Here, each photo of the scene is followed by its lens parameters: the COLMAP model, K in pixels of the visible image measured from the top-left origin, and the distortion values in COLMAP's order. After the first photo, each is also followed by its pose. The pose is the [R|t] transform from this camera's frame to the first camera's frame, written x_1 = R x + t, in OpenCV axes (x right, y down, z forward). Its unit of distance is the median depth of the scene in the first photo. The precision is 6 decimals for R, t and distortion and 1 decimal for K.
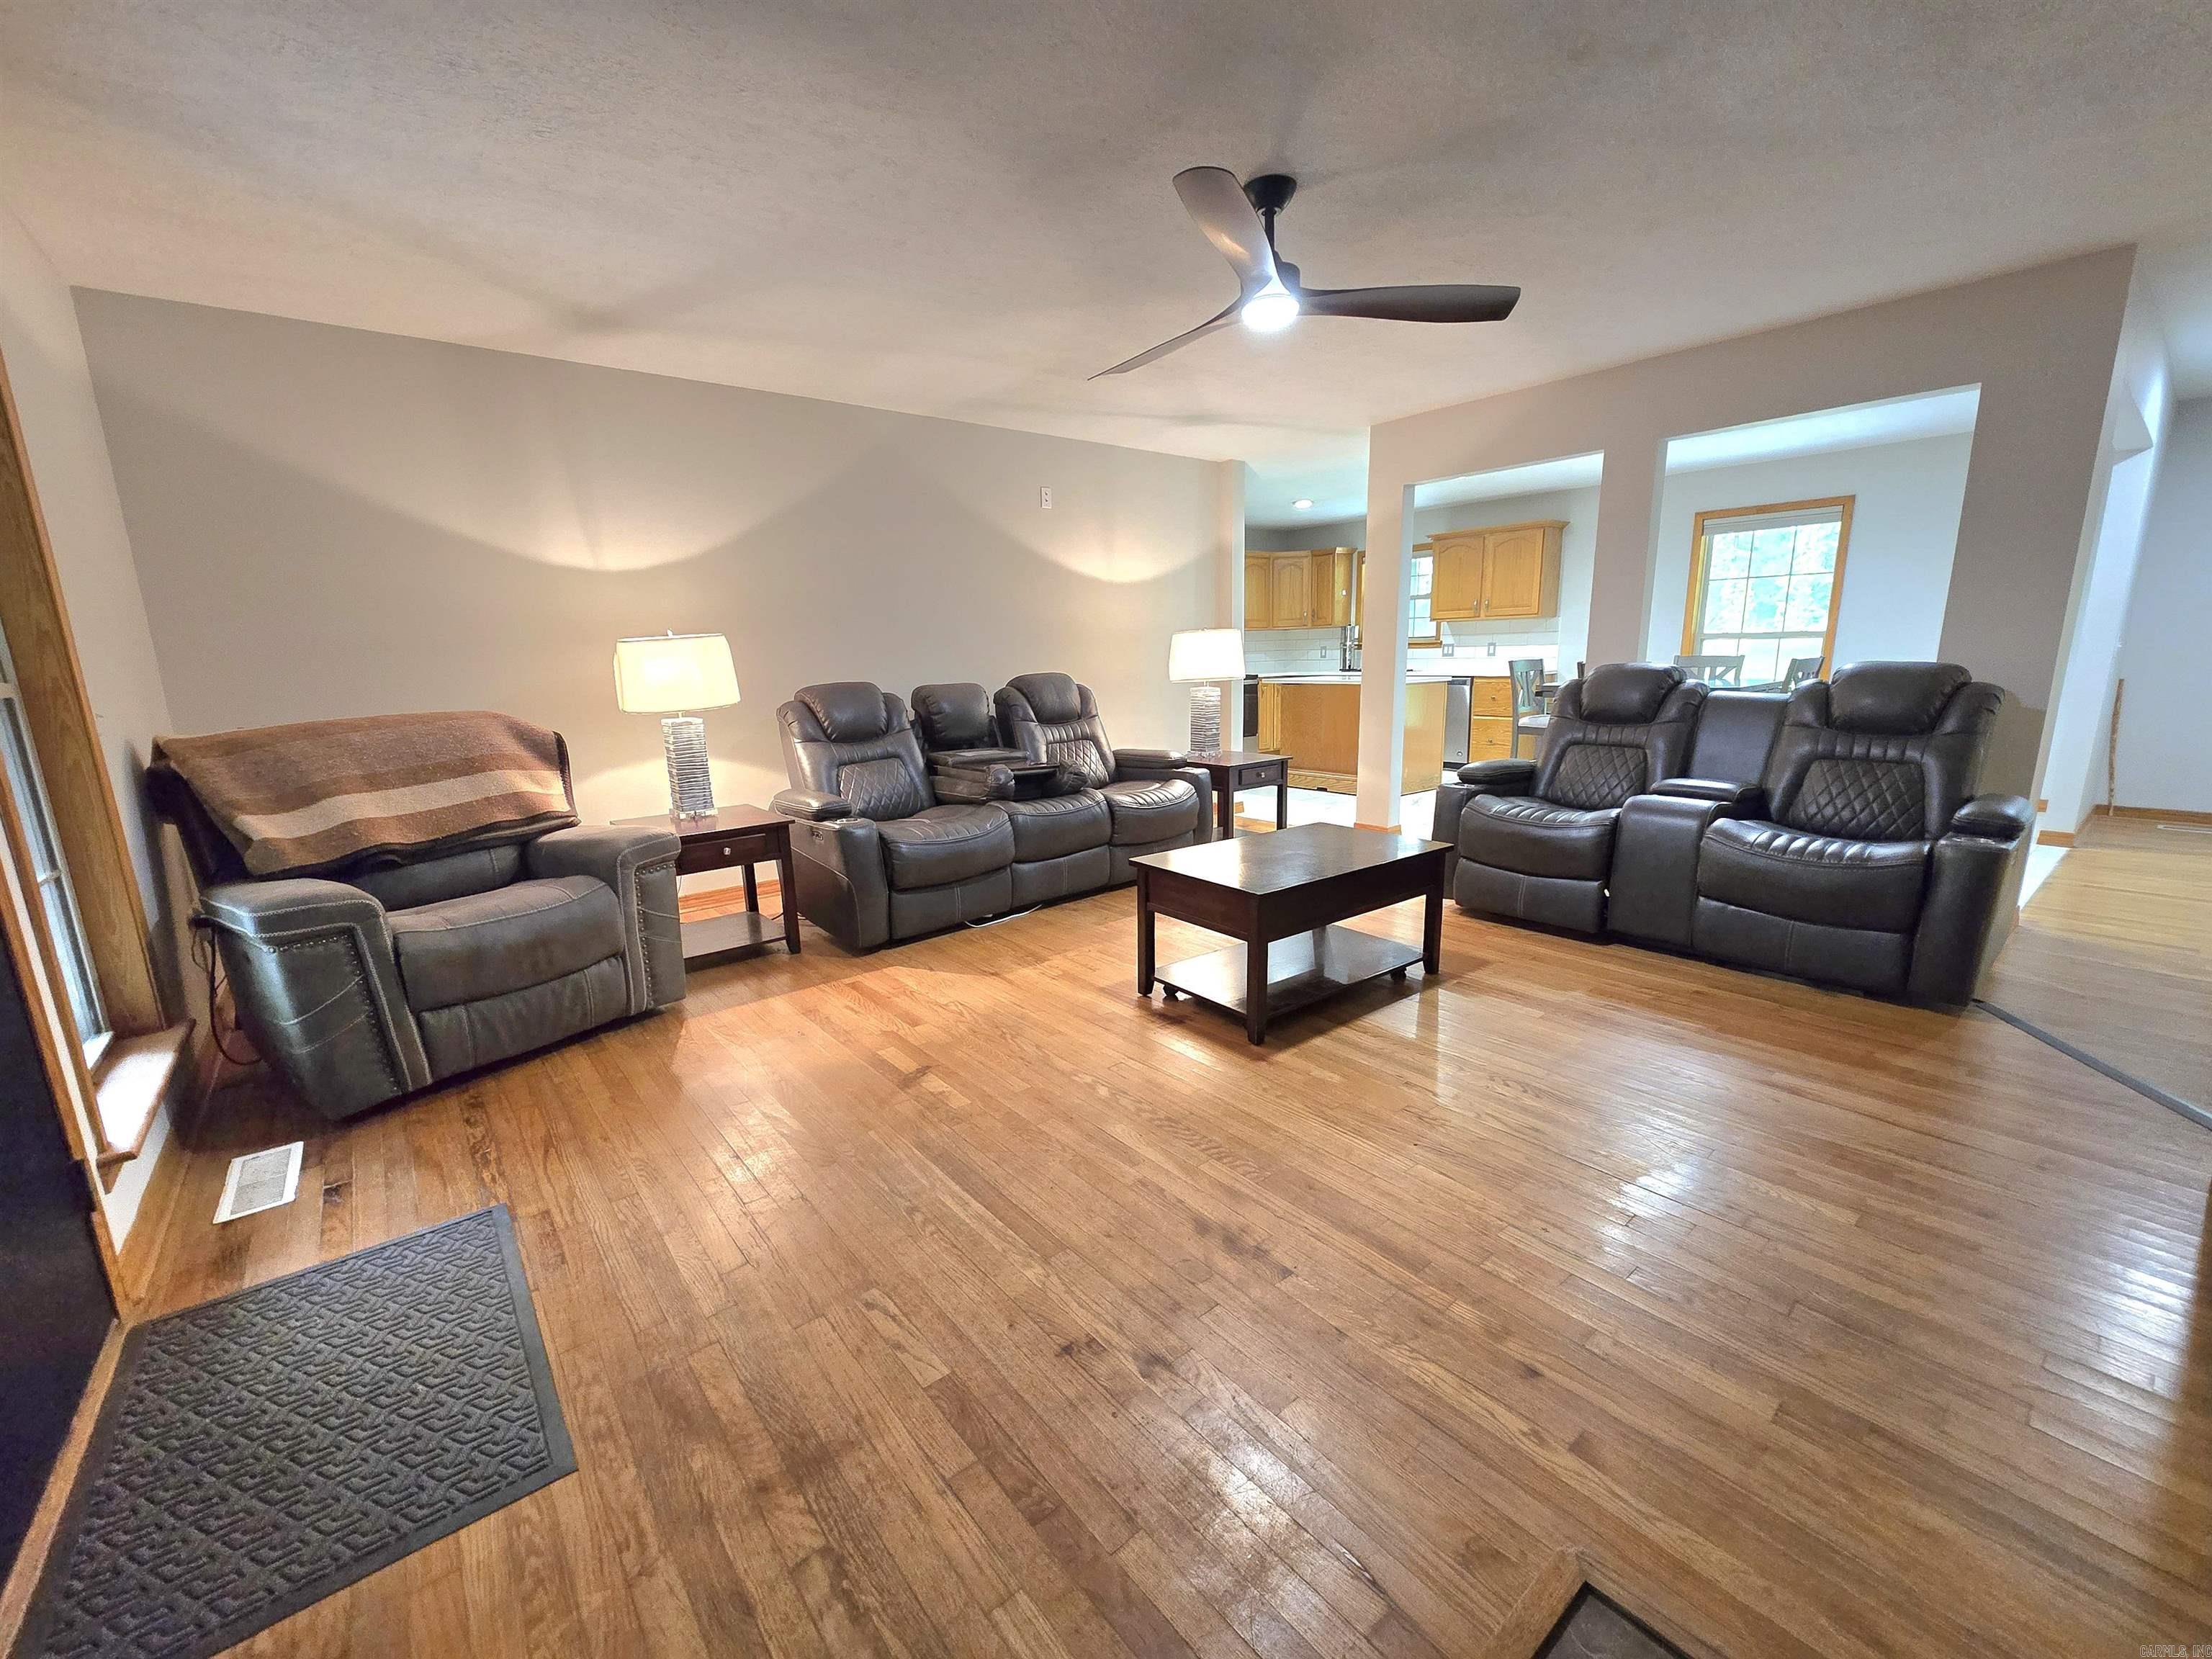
lens RADIAL K [[899.0, 0, 1099.5], [0, 899.0, 839.3], [0, 0, 1]] dist [-0.003863, -0.000352]
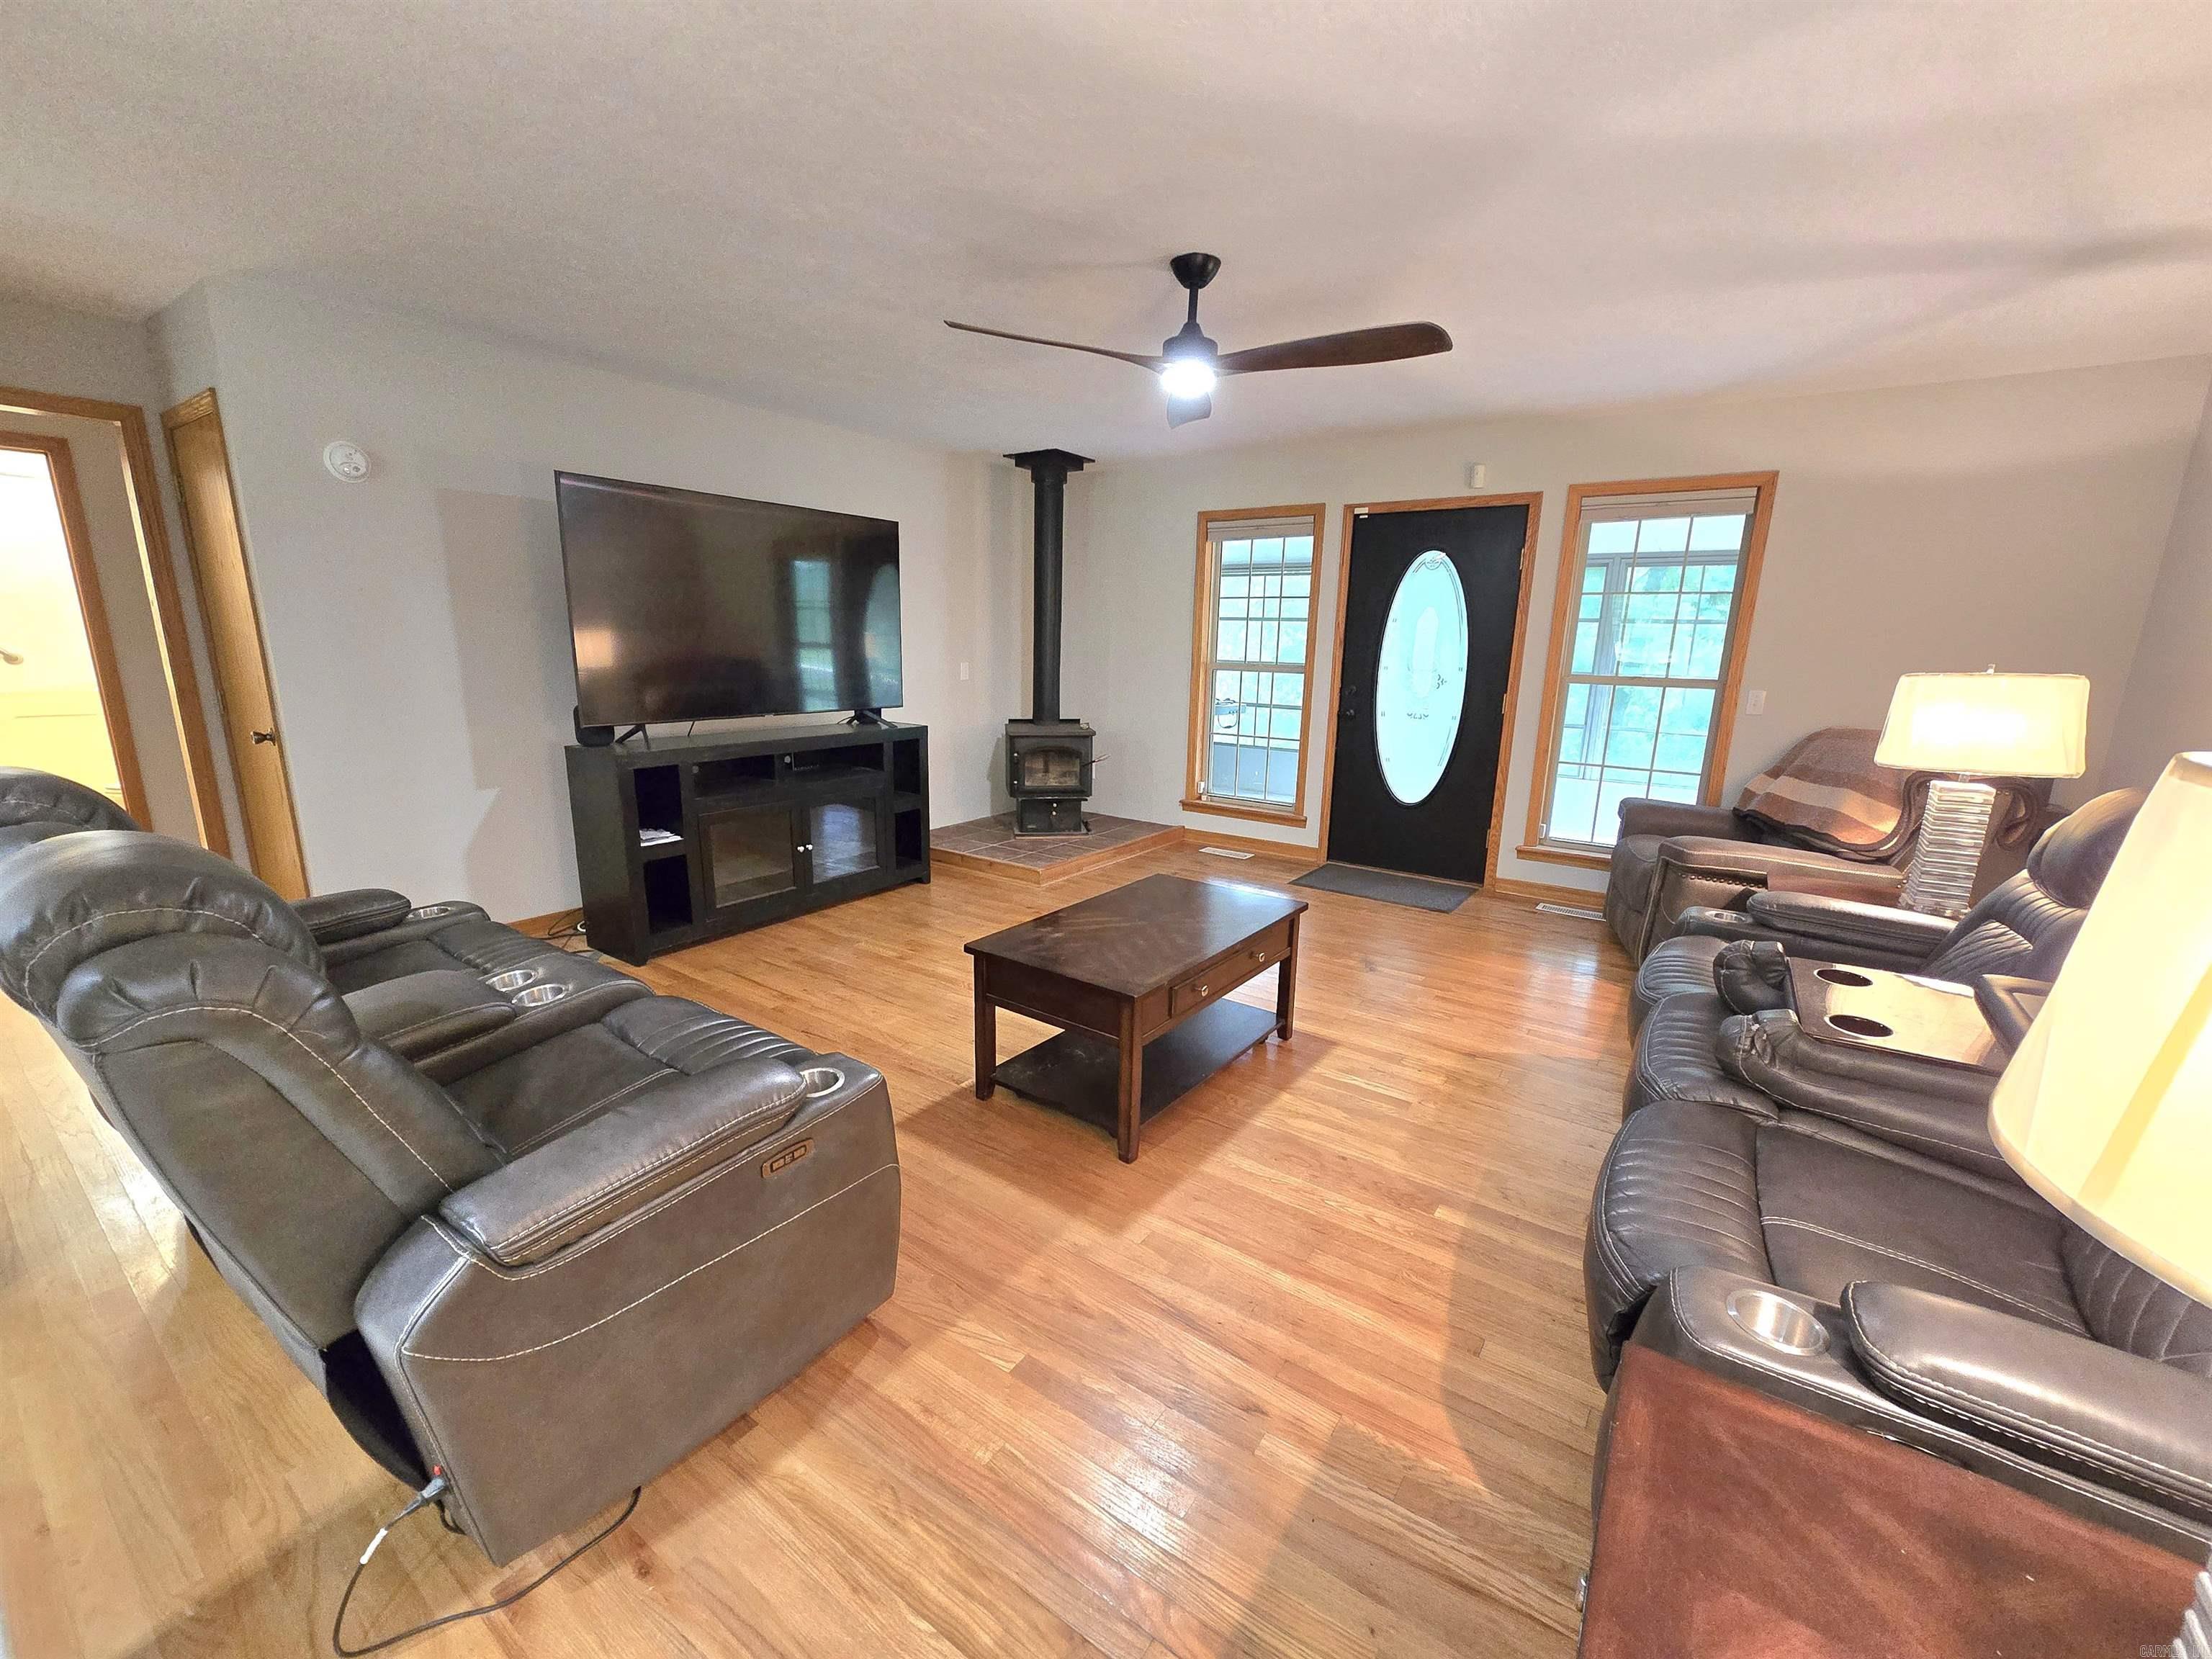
lens RADIAL K [[899.6, 0, 1107.1], [0, 899.6, 838.3], [0, 0, 1]] dist [0.036334, -0.000059]
pose [[-0.958667, 0.069212, -0.275983, 0.534914], [-0.055161, 0.906351, 0.418909, -0.470399], [0.279131, 0.416818, -0.865072, 1.855121]]
